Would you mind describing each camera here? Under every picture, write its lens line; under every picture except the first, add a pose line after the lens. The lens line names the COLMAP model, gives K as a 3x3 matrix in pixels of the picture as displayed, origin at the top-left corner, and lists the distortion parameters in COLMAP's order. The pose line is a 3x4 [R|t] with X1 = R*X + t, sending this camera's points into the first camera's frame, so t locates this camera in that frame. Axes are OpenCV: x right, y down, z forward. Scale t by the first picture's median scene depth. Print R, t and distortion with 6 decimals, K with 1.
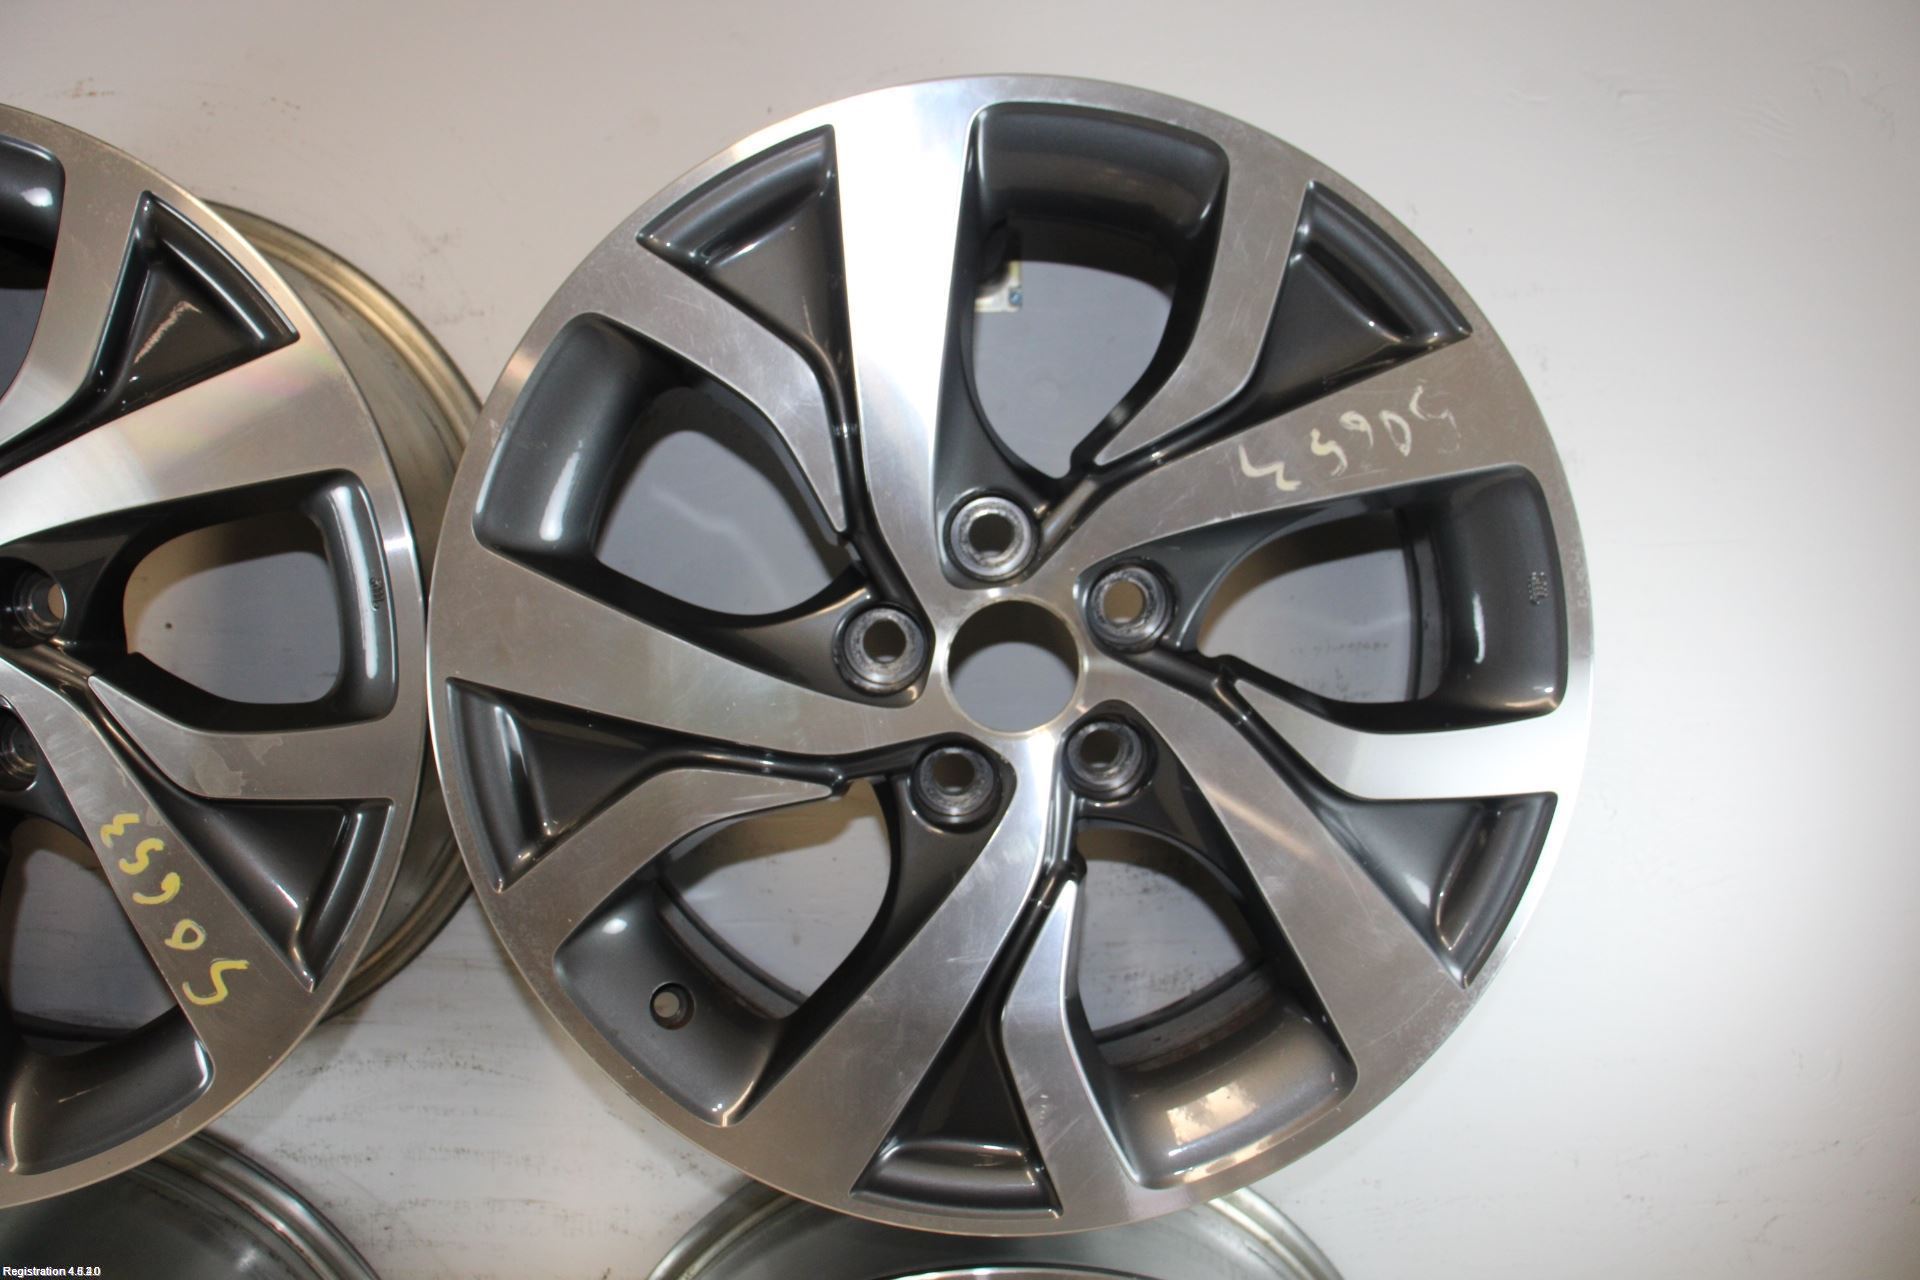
lens RADIAL K [[1503.3, 0, 960.0], [0, 1503.3, 640.0], [0, 0, 1]] dist [-0.159105, 0.111910]
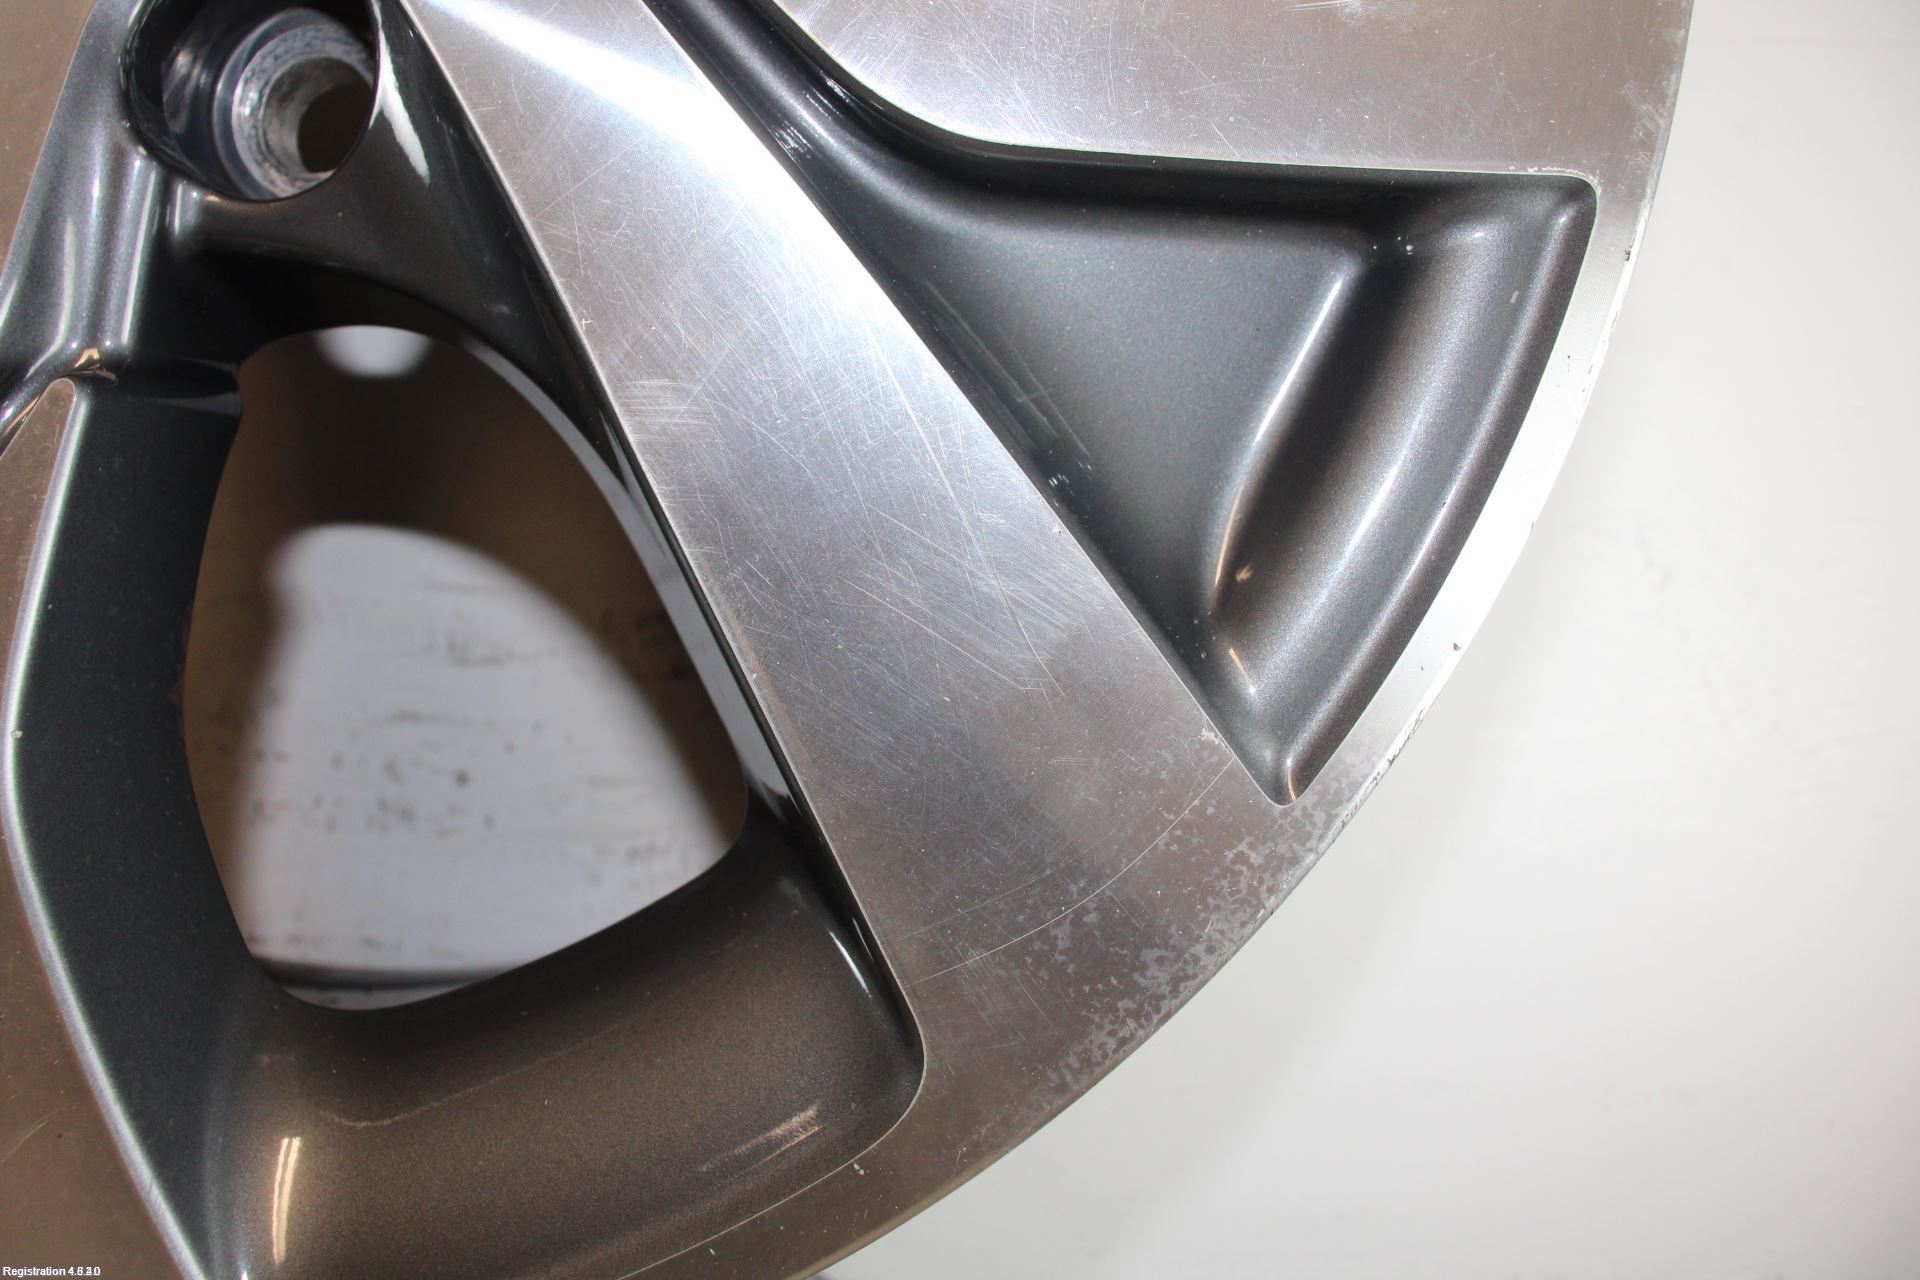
lens RADIAL K [[1503.3, 0, 960.0], [0, 1503.3, 640.0], [0, 0, 1]] dist [-0.159105, 0.111910]
pose [[0.997889, 0.058495, 0.028221, 0.260624], [-0.058011, 0.998160, -0.017667, 0.209449], [-0.029203, 0.015993, 0.999446, 0.676952]]
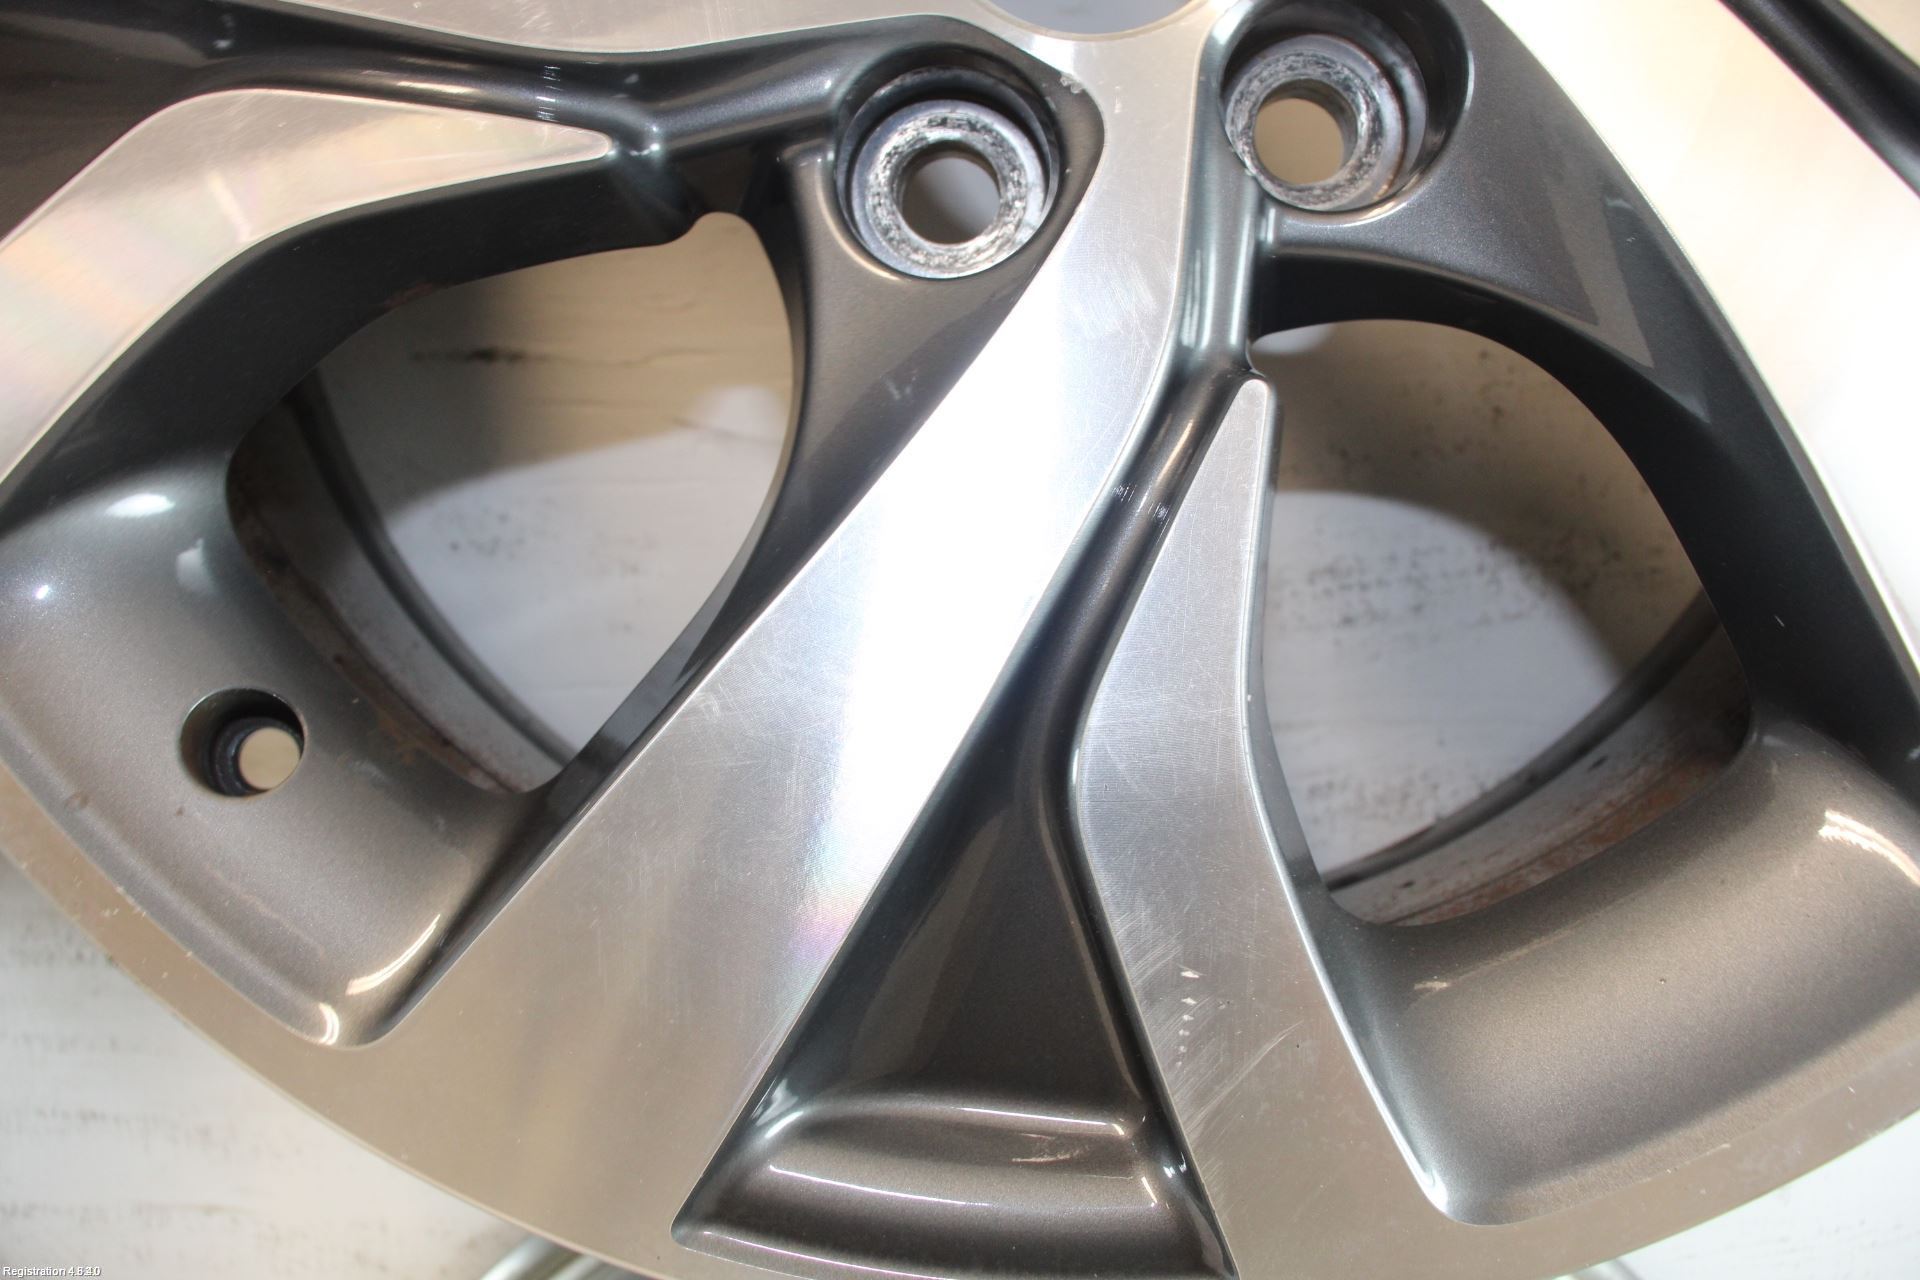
lens RADIAL K [[1503.3, 0, 960.0], [0, 1503.3, 640.0], [0, 0, 1]] dist [-0.159105, 0.111910]
pose [[0.998993, -0.007026, -0.044324, 0.016584], [0.007574, 0.999897, 0.012189, 0.216977], [0.044233, -0.012512, 0.998943, 0.620933]]
